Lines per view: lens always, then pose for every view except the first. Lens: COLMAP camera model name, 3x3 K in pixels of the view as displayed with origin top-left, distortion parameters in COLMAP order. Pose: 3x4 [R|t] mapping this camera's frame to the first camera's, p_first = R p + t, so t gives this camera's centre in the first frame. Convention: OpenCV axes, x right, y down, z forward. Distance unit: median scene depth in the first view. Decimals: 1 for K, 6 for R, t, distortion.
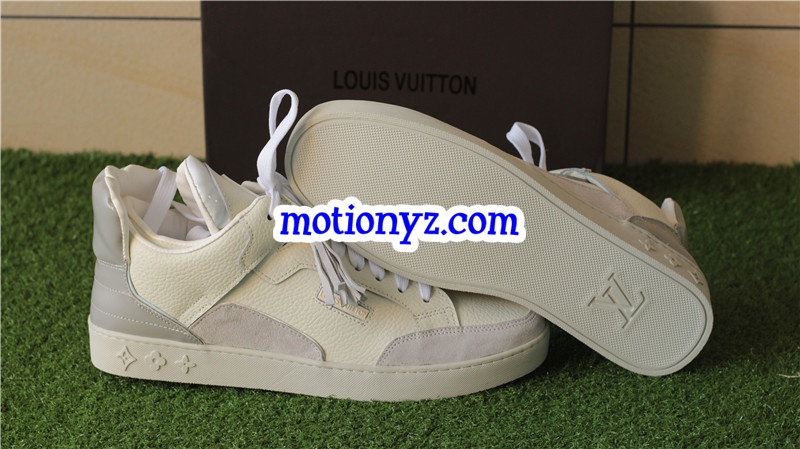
lens RADIAL K [[1954.0, 0, 398.8], [0, 1954.0, 226.6], [0, 0, 1]] dist [-0.113755, 0.000000]
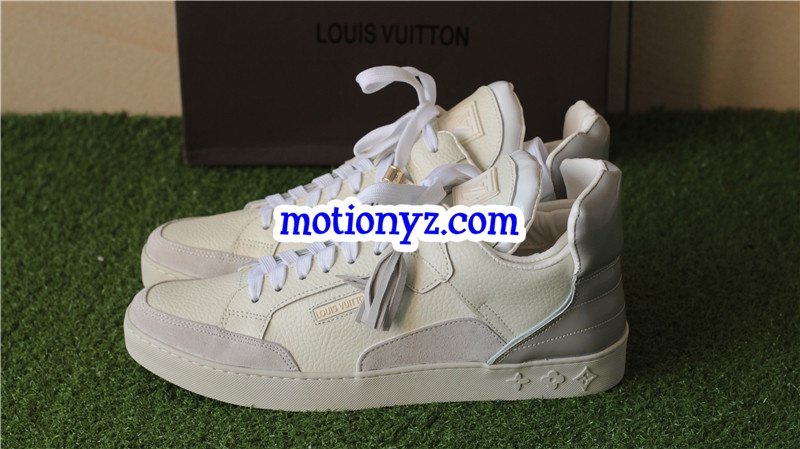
lens RADIAL K [[1954.0, 0, 401.8], [0, 1954.0, 219.0], [0, 0, 1]] dist [-0.113755, 0.000000]
pose [[0.999676, -0.022755, 0.011369, -0.005573], [0.022239, 0.998801, 0.043610, -0.027910], [-0.012348, -0.043343, 0.998984, 0.063263]]
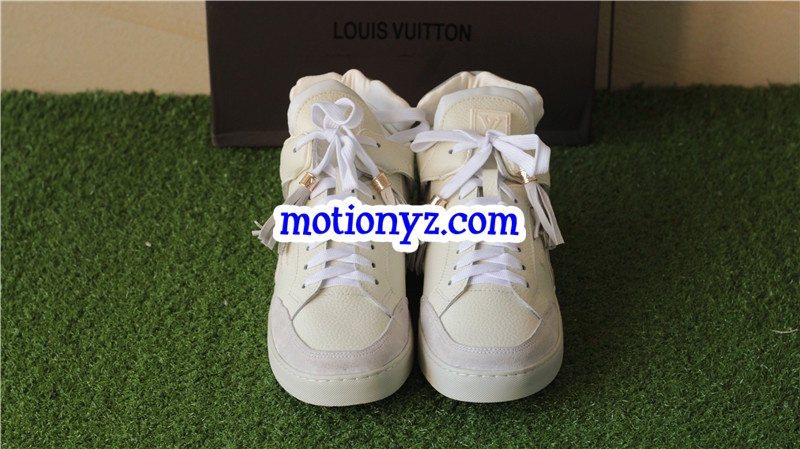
lens RADIAL K [[1954.0, 0, 400.1], [0, 1954.0, 222.1], [0, 0, 1]] dist [-0.113755, 0.000000]
pose [[0.998672, -0.033151, 0.039445, -0.045498], [0.027874, 0.991441, 0.127542, -0.113129], [-0.043335, -0.126273, 0.991048, -0.046092]]
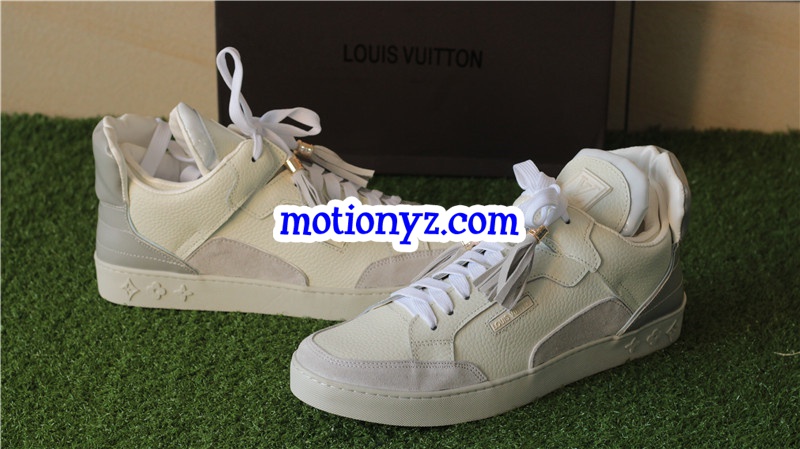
lens RADIAL K [[1954.0, 0, 398.2], [0, 1954.0, 232.4], [0, 0, 1]] dist [-0.113755, 0.000000]
pose [[0.999980, 0.001941, 0.005980, -0.011332], [-0.002270, 0.998459, 0.055447, -0.040815], [-0.005863, -0.055459, 0.998444, -0.033540]]
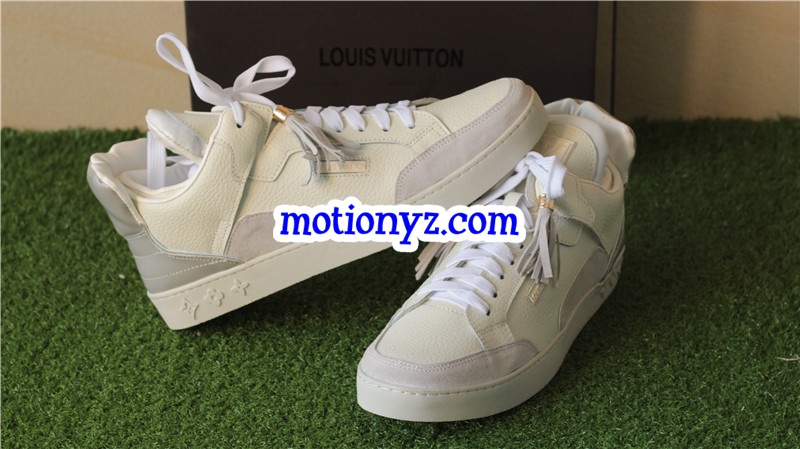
lens RADIAL K [[1954.0, 0, 400.1], [0, 1954.0, 221.4], [0, 0, 1]] dist [-0.113755, 0.000000]
pose [[0.999174, -0.035729, 0.019354, -0.015747], [0.034285, 0.996928, 0.070421, -0.064785], [-0.021811, -0.069699, 0.997330, 0.000698]]
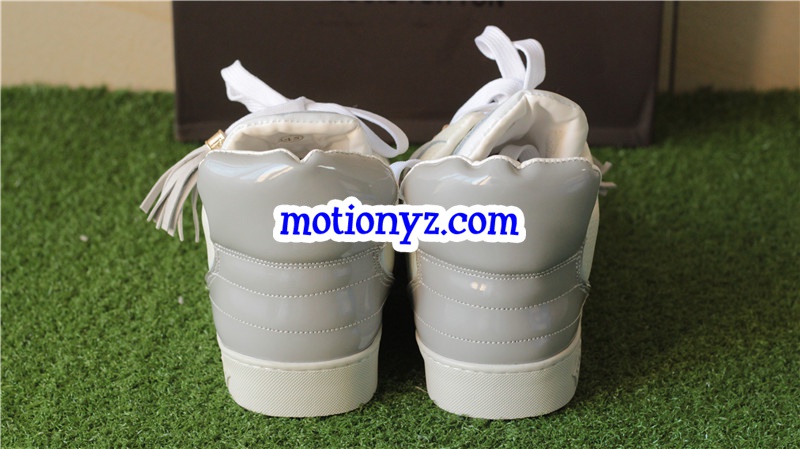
lens RADIAL K [[1954.0, 0, 401.3], [0, 1954.0, 221.3], [0, 0, 1]] dist [-0.113755, 0.000000]
pose [[0.998912, -0.012059, 0.045039, -0.045001], [0.011371, 0.999815, 0.015513, 0.010726], [-0.045217, -0.014984, 0.998865, 0.188739]]
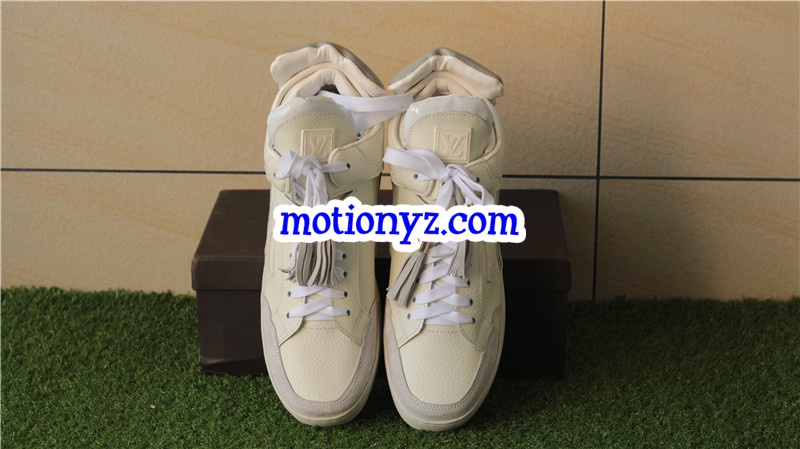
lens RADIAL K [[1954.0, 0, 399.7], [0, 1954.0, 224.1], [0, 0, 1]] dist [-0.113755, 0.000000]
pose [[0.999940, -0.001134, 0.010851, -0.008599], [0.001866, 0.997704, -0.067699, -0.000262], [-0.010749, 0.067715, 0.997647, -0.139525]]
